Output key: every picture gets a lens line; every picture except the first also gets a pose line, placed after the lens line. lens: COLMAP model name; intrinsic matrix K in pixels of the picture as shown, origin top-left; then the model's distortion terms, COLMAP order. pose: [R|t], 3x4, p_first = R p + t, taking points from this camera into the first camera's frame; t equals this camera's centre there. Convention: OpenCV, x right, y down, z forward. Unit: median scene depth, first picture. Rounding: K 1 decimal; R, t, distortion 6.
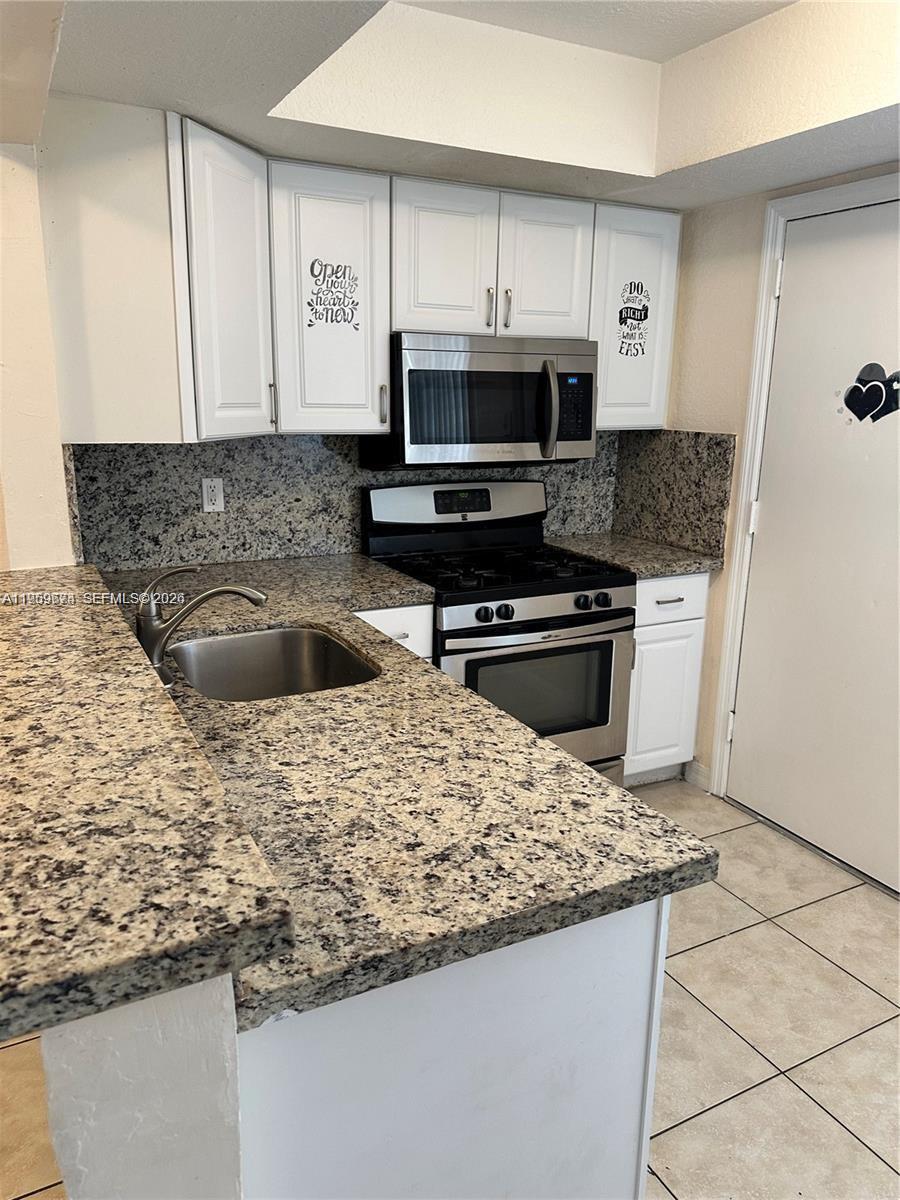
lens RADIAL K [[838.4, 0, 445.9], [0, 838.4, 611.4], [0, 0, 1]] dist [0.061281, -0.095883]
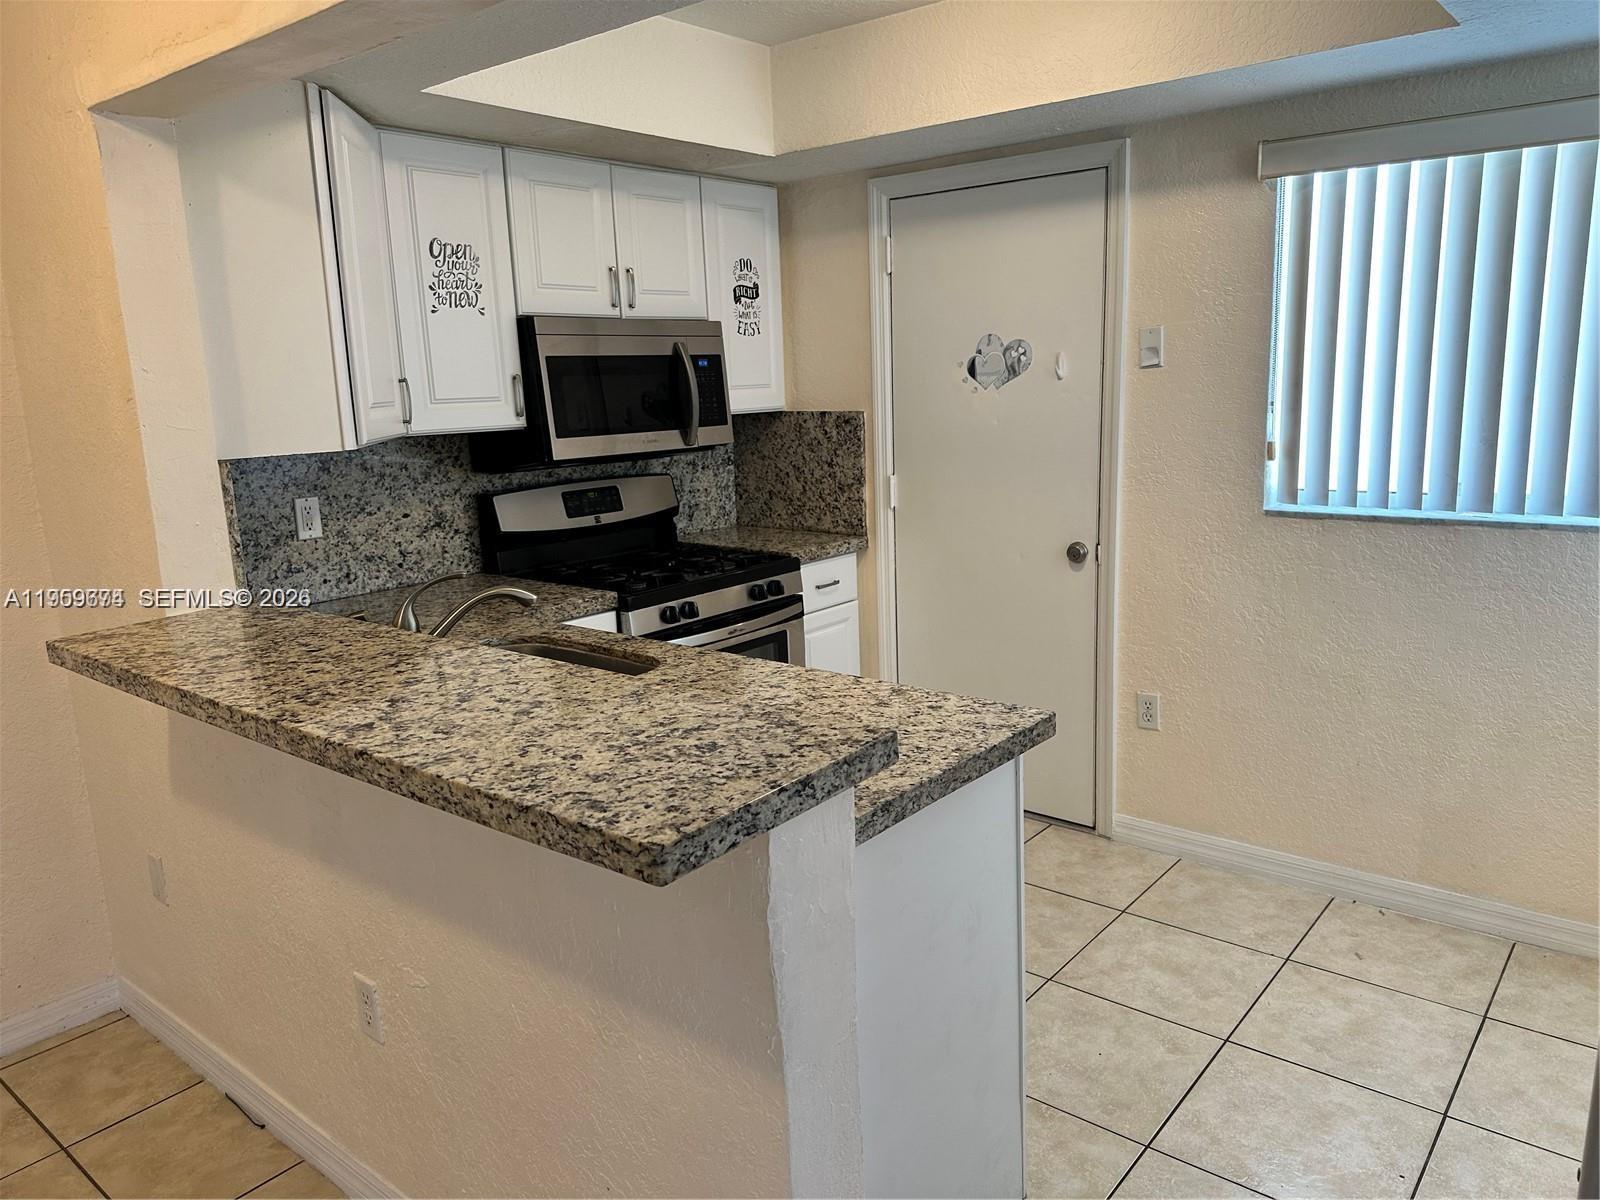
lens RADIAL K [[1117.9, 0, 823.6], [0, 1117.9, 602.9], [0, 0, 1]] dist [0.061281, -0.095883]
pose [[0.911574, -0.124947, 0.391689, -0.281732], [0.147129, 0.988749, -0.027006, 0.048827], [-0.383908, 0.082247, 0.919701, -0.197586]]
